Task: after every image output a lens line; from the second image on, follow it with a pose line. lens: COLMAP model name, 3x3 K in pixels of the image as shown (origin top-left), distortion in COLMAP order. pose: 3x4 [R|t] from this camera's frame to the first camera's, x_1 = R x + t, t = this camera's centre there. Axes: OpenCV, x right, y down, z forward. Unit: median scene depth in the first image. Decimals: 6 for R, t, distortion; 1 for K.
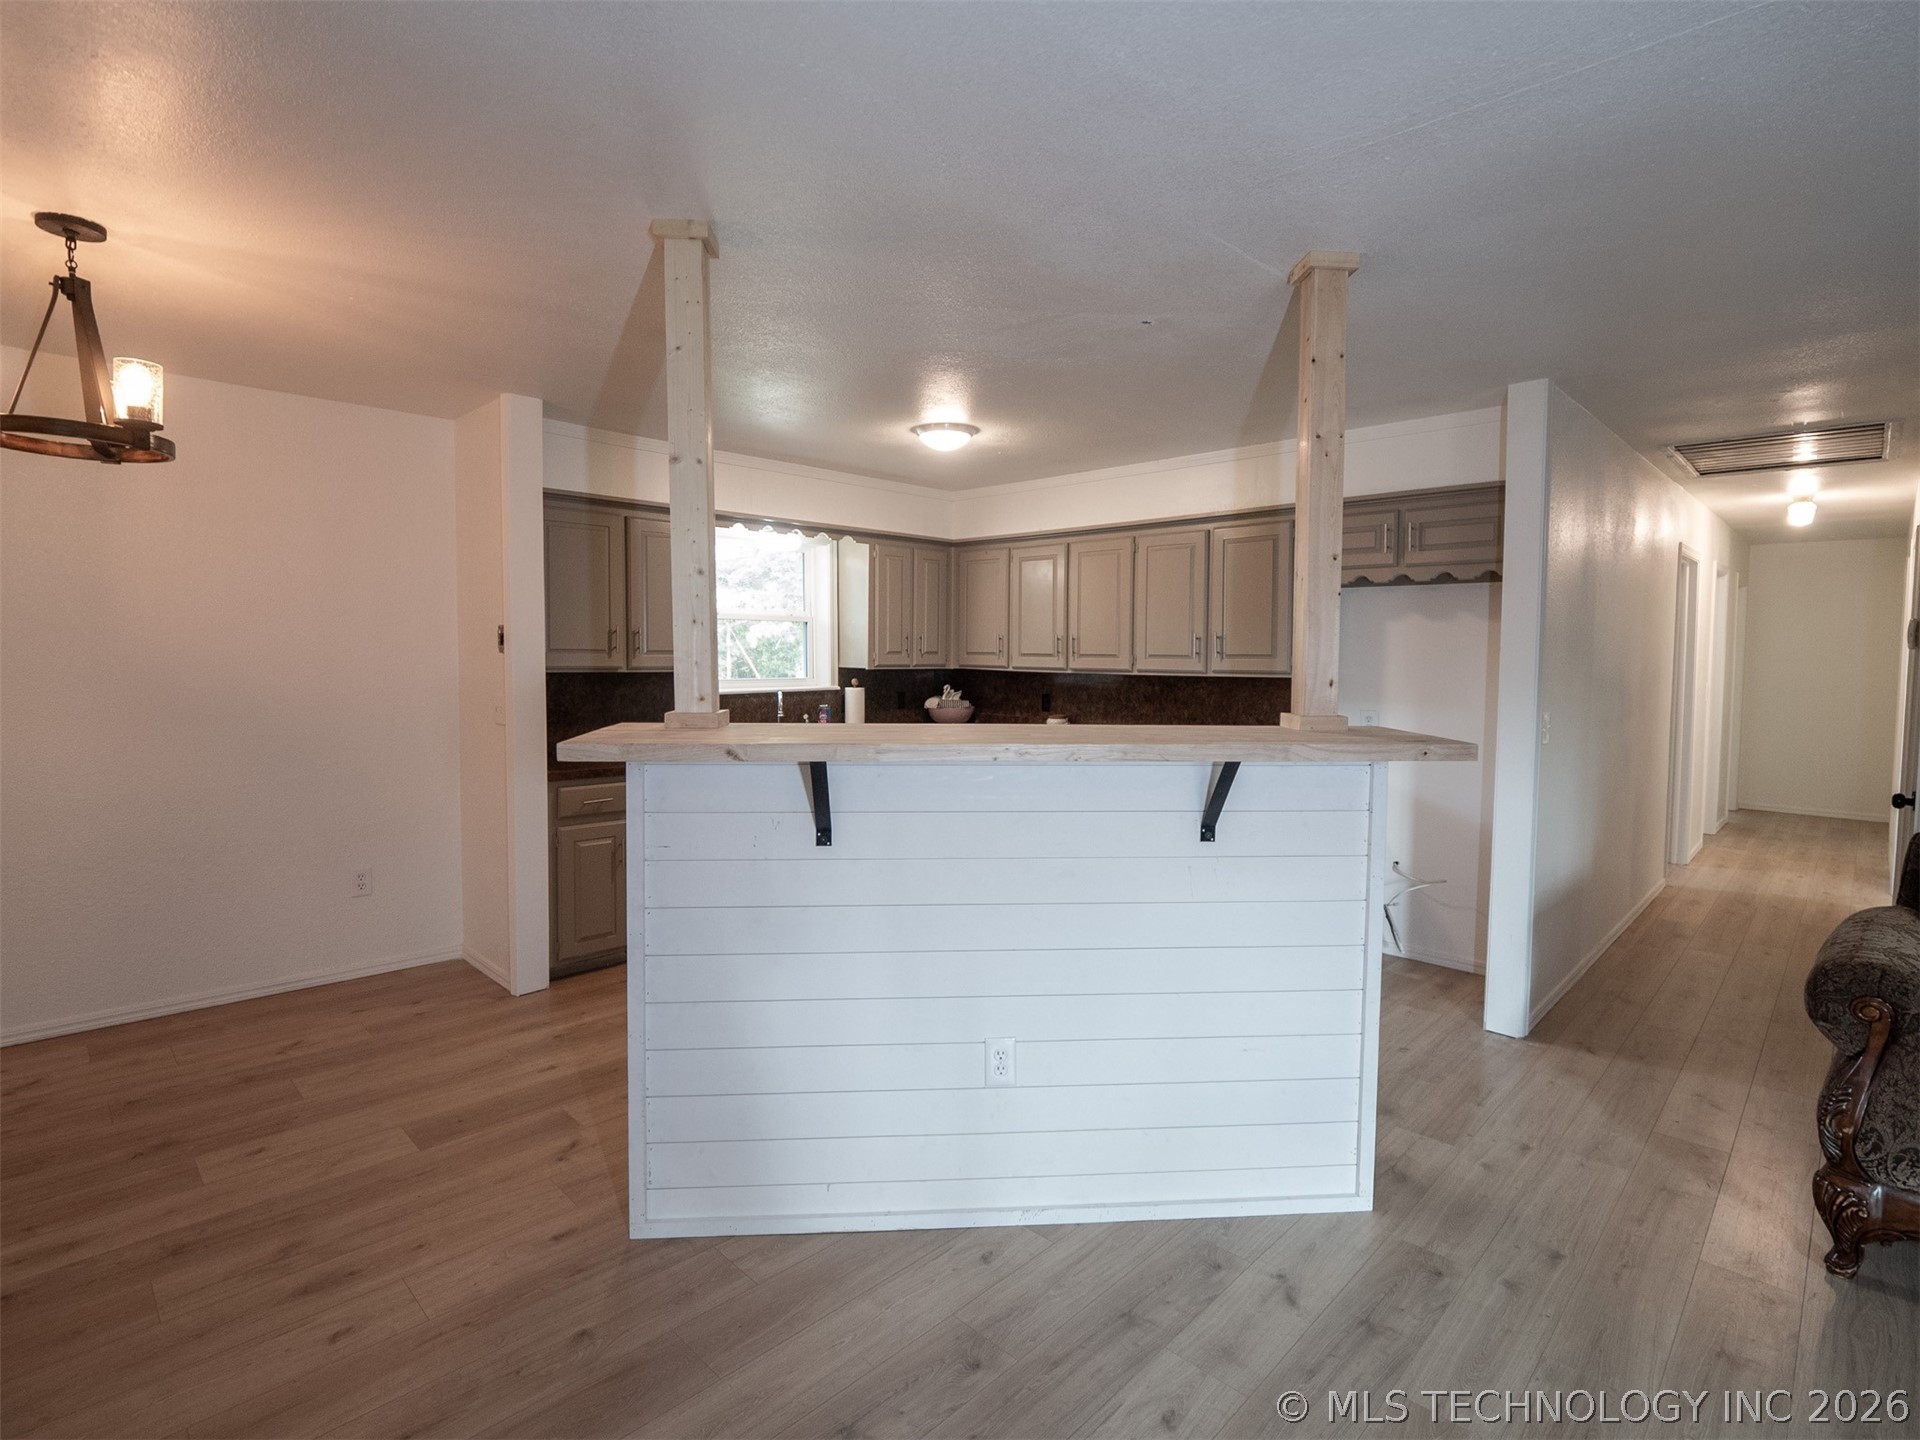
lens RADIAL K [[950.9, 0, 986.2], [0, 950.9, 700.6], [0, 0, 1]] dist [-0.013789, 0.000604]
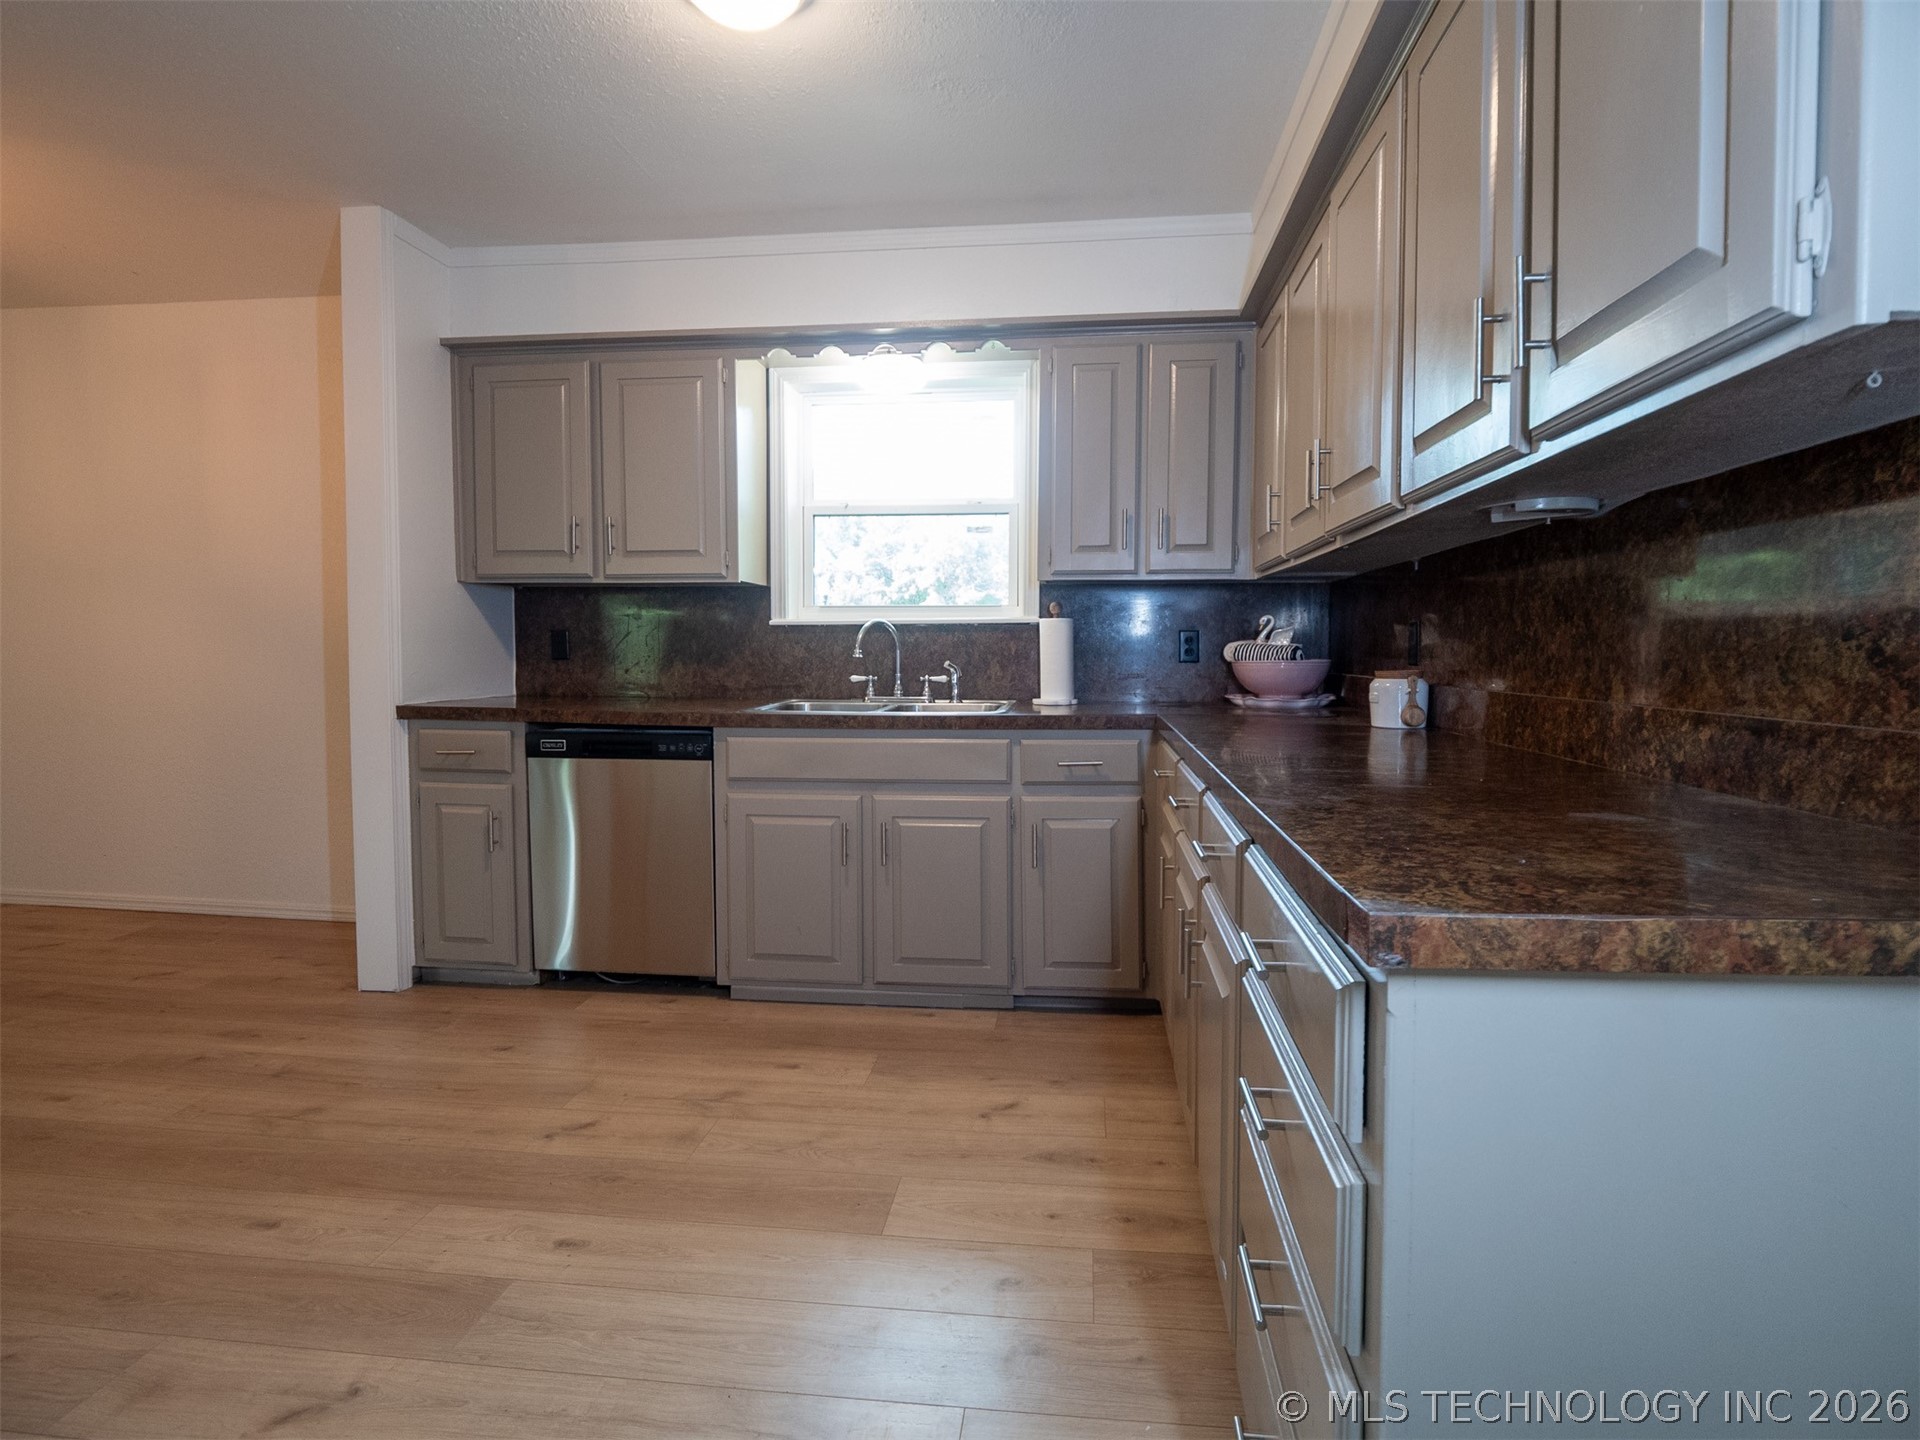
lens RADIAL K [[956.0, 0, 994.2], [0, 956.0, 701.8], [0, 0, 1]] dist [-0.002628, -0.000417]
pose [[0.610266, 0.033675, -0.791480, 0.374462], [-0.039323, 0.999152, 0.012191, 0.039228], [0.791220, 0.023683, 0.611073, 0.804028]]
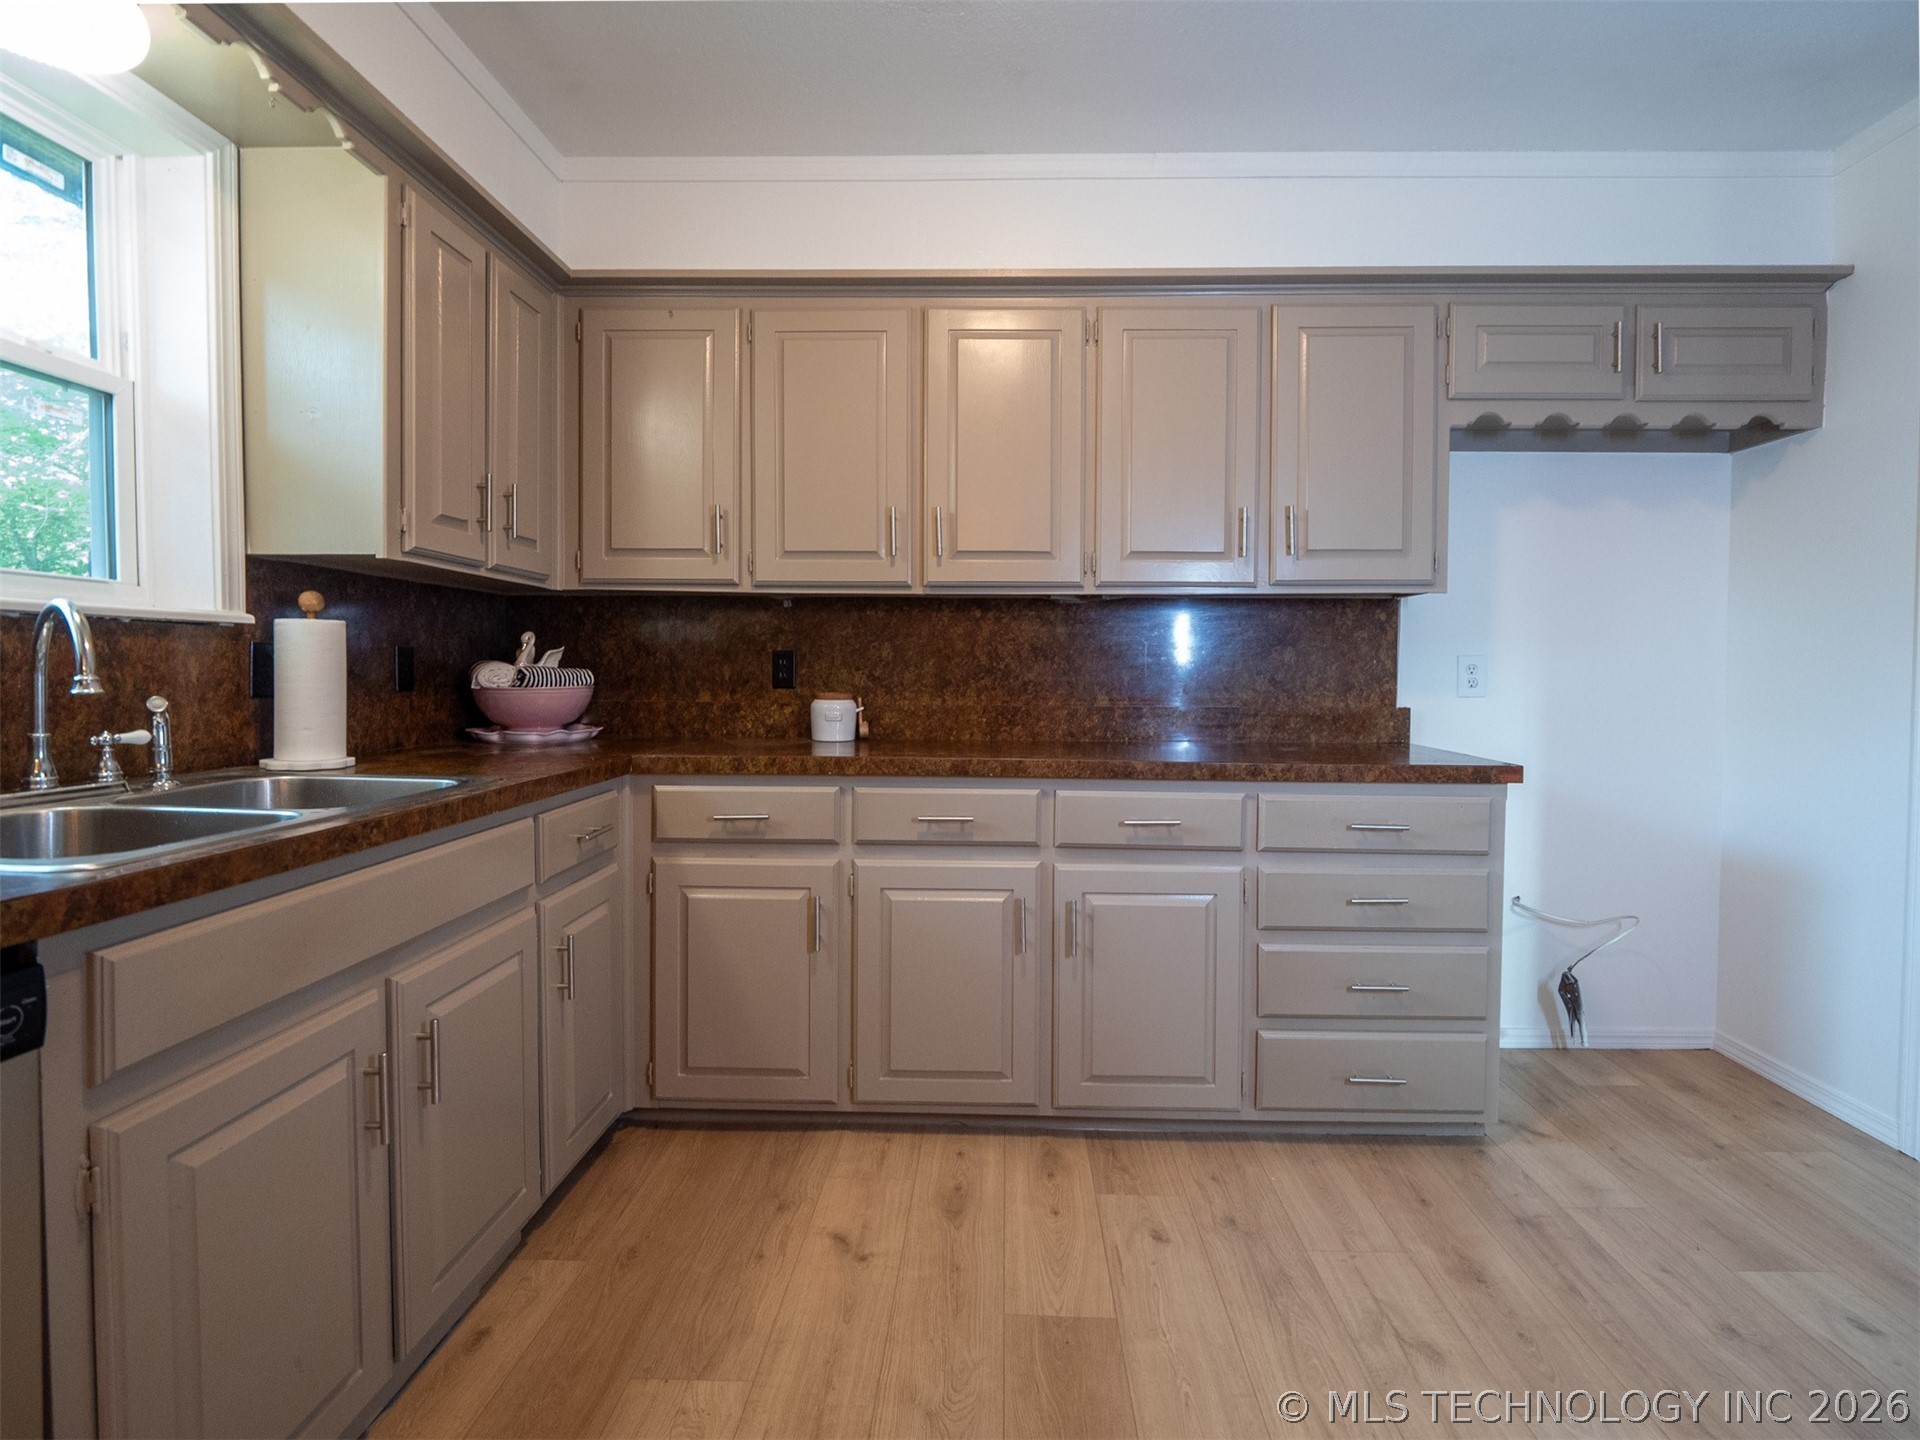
lens RADIAL K [[950.9, 0, 986.2], [0, 950.9, 700.6], [0, 0, 1]] dist [-0.013789, 0.000604]
pose [[0.738200, -0.023875, 0.674159, -0.240807], [0.037018, 0.999301, -0.005144, 0.031879], [-0.673565, 0.028753, 0.738568, 0.774930]]
